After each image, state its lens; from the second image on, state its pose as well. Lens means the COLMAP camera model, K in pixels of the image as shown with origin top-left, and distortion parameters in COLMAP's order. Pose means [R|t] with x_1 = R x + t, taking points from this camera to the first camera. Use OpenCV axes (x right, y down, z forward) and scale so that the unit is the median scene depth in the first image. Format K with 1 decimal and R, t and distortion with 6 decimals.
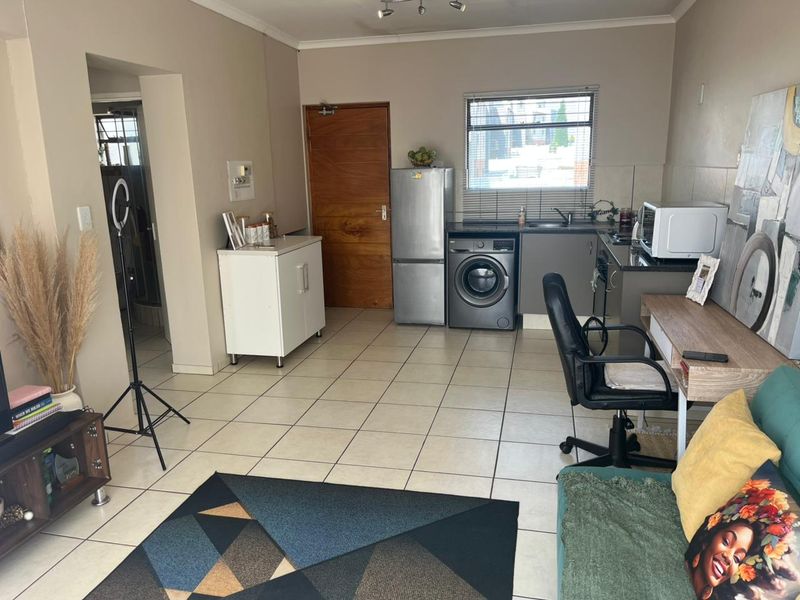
lens RADIAL K [[596.9, 0, 402.8], [0, 596.9, 311.8], [0, 0, 1]] dist [0.060400, -0.123568]
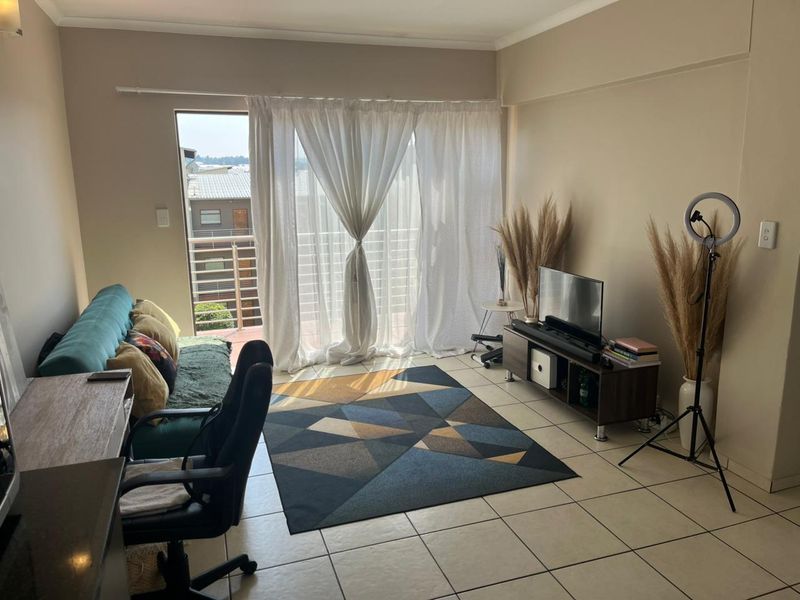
lens RADIAL K [[599.3, 0, 397.8], [0, 599.3, 306.7], [0, 0, 1]] dist [0.062239, -0.084506]
pose [[-0.853210, 0.148244, -0.500055, 0.502797], [-0.092565, 0.900497, 0.424896, -0.477342], [0.513287, 0.408813, -0.754591, 1.756406]]
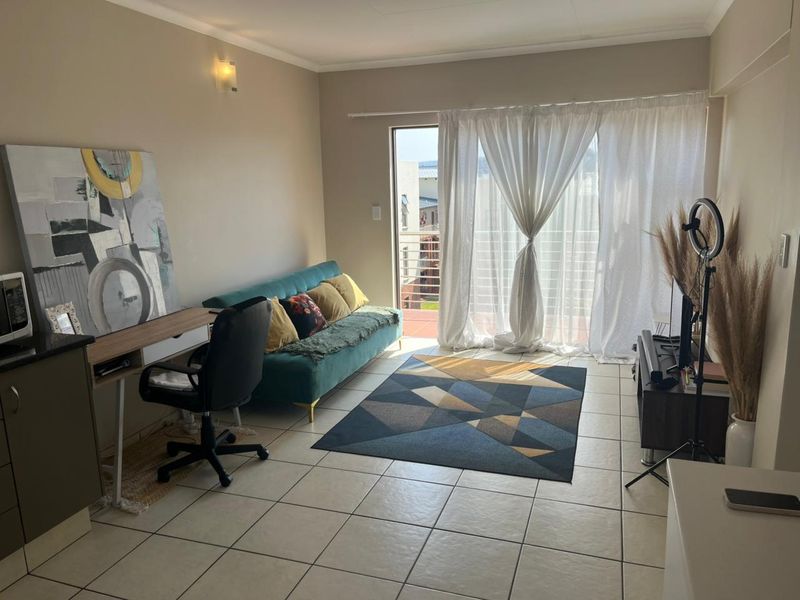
lens RADIAL K [[596.9, 0, 402.8], [0, 596.9, 311.8], [0, 0, 1]] dist [0.060400, -0.123568]
pose [[-0.991897, 0.024188, 0.124721, -0.189488], [0.077336, 0.893824, 0.441699, -0.547451], [-0.100795, 0.447765, -0.888452, 2.110610]]
